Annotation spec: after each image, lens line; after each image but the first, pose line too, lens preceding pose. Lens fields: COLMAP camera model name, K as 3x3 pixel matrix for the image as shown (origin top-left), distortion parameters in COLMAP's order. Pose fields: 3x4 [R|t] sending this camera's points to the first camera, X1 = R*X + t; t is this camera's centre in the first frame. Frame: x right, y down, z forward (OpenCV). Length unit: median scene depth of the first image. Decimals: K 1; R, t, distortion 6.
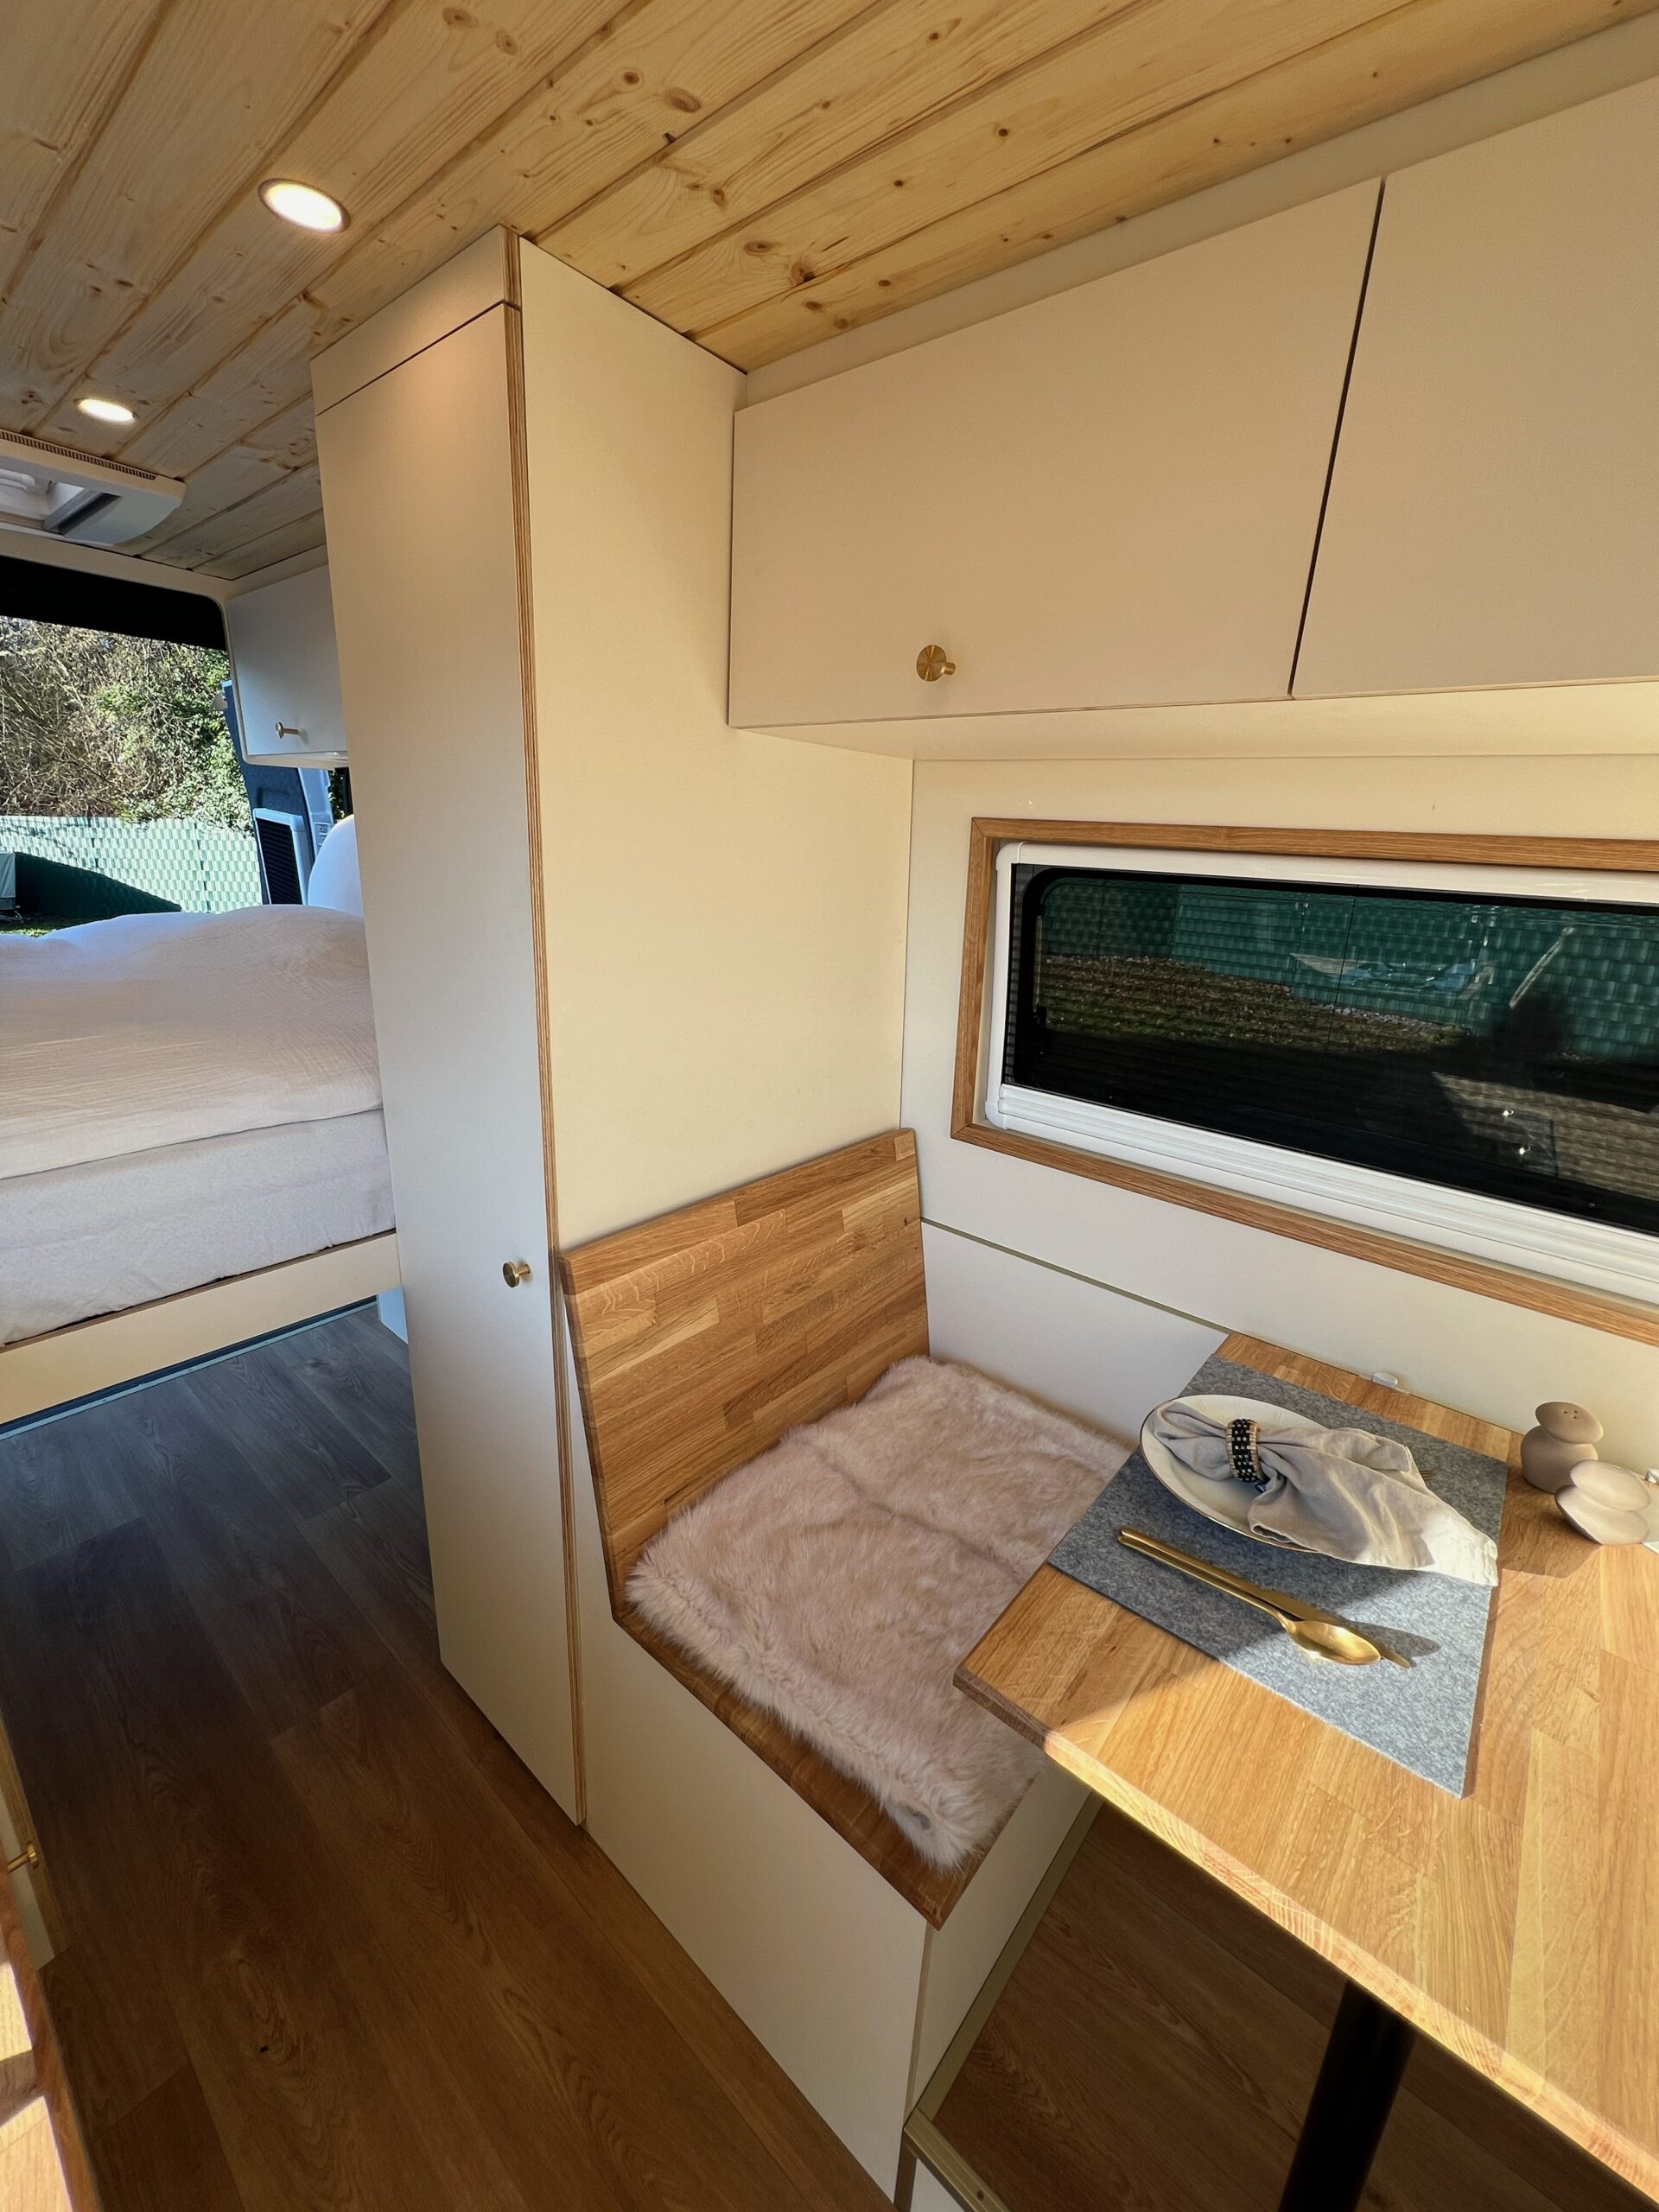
lens RADIAL K [[866.1, 0, 829.5], [0, 866.1, 1106.0], [0, 0, 1]] dist [0.007403, -0.005606]
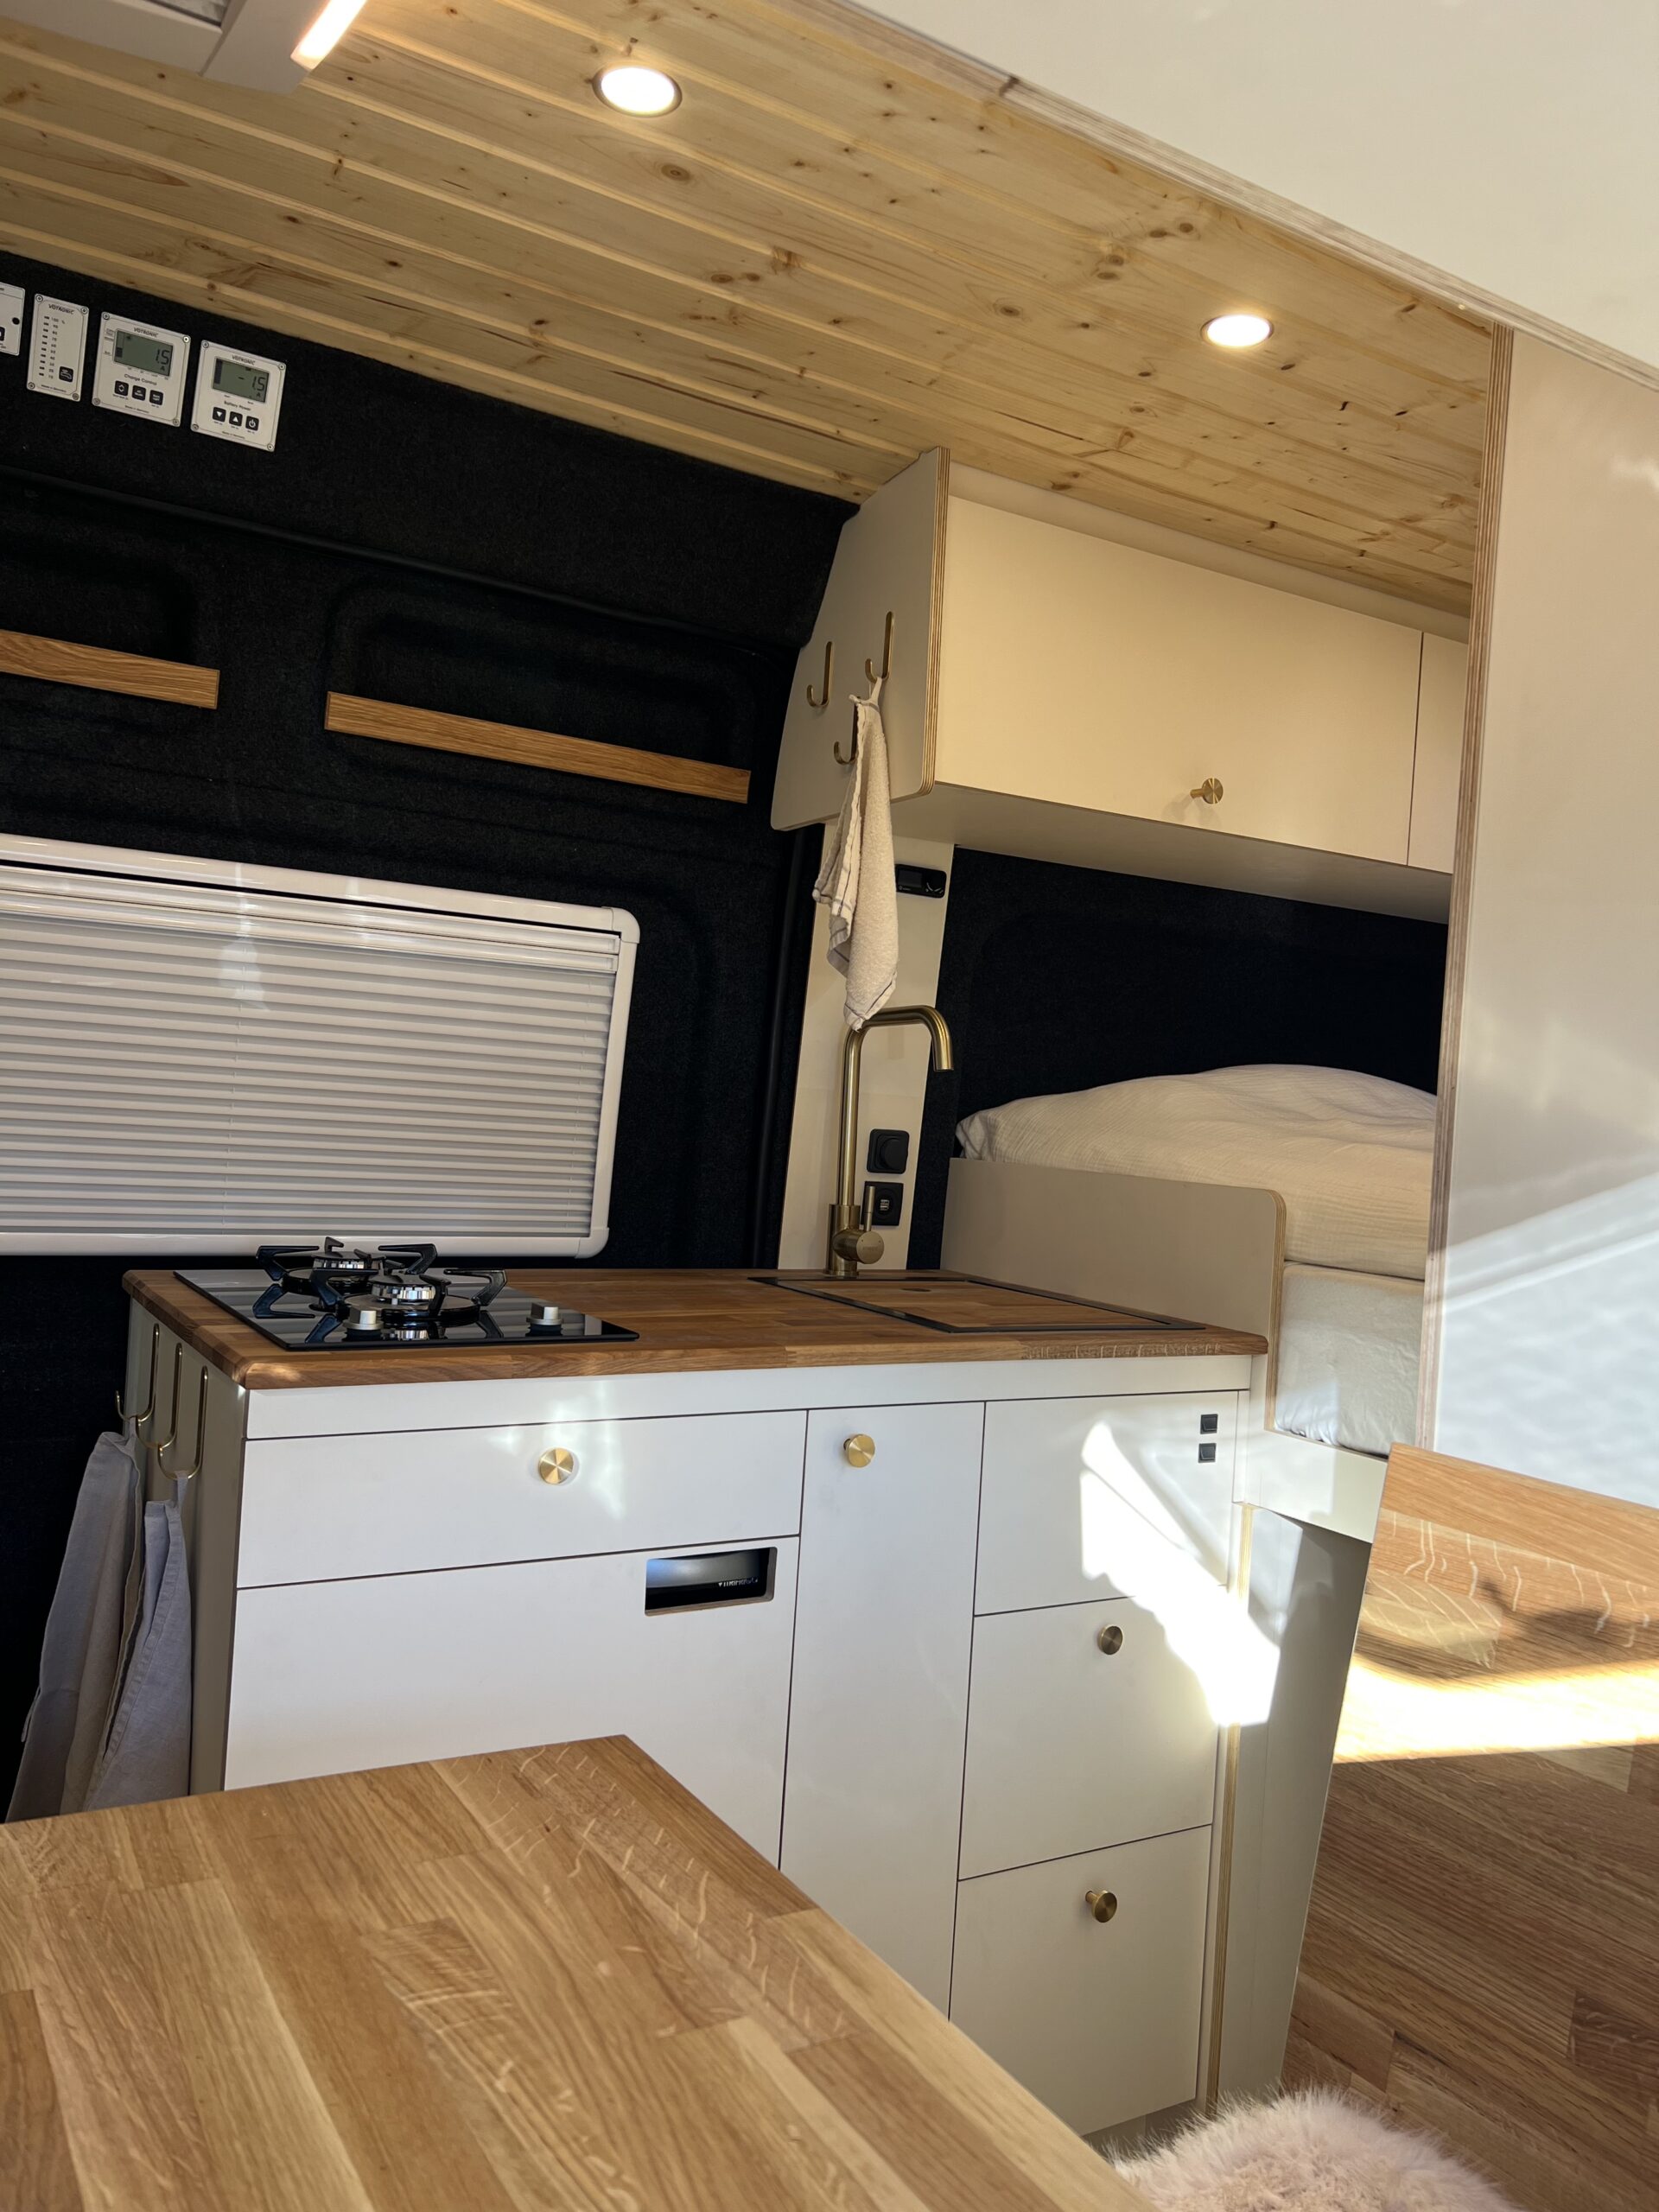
lens RADIAL K [[1669.5, 0, 829.5], [0, 1669.5, 1106.0], [0, 0, 1]] dist [-0.000753, -0.001160]
pose [[-0.315696, -0.070007, -0.946274, 0.818580], [-0.352983, 0.934365, 0.048636, 0.033637], [0.880760, 0.349373, -0.319687, 0.818992]]
